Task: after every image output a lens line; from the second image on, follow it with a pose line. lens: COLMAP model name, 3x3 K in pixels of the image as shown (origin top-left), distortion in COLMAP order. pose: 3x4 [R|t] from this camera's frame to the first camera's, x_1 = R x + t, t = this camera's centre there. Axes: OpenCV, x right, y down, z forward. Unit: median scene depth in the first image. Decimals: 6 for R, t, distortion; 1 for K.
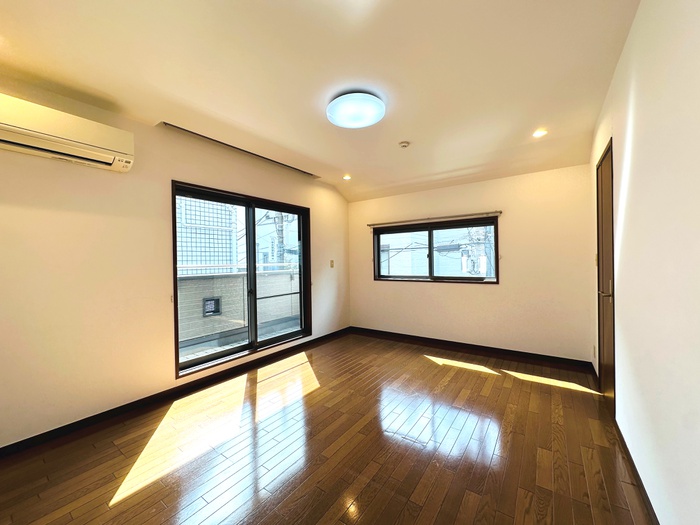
lens RADIAL K [[279.2, 0, 349.3], [0, 279.2, 261.0], [0, 0, 1]] dist [-0.000477, 0.000045]
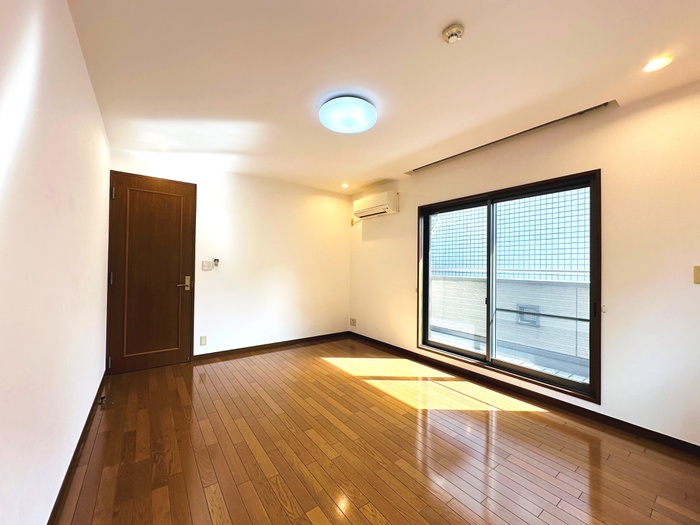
lens RADIAL K [[279.2, 0, 349.3], [0, 279.2, 263.4], [0, 0, 1]] dist [-0.000477, 0.000045]
pose [[-0.313171, 0.009607, -0.949648, 0.703133], [-0.001039, 0.999945, 0.010459, -0.016735], [0.949696, 0.004262, -0.313143, 0.945676]]
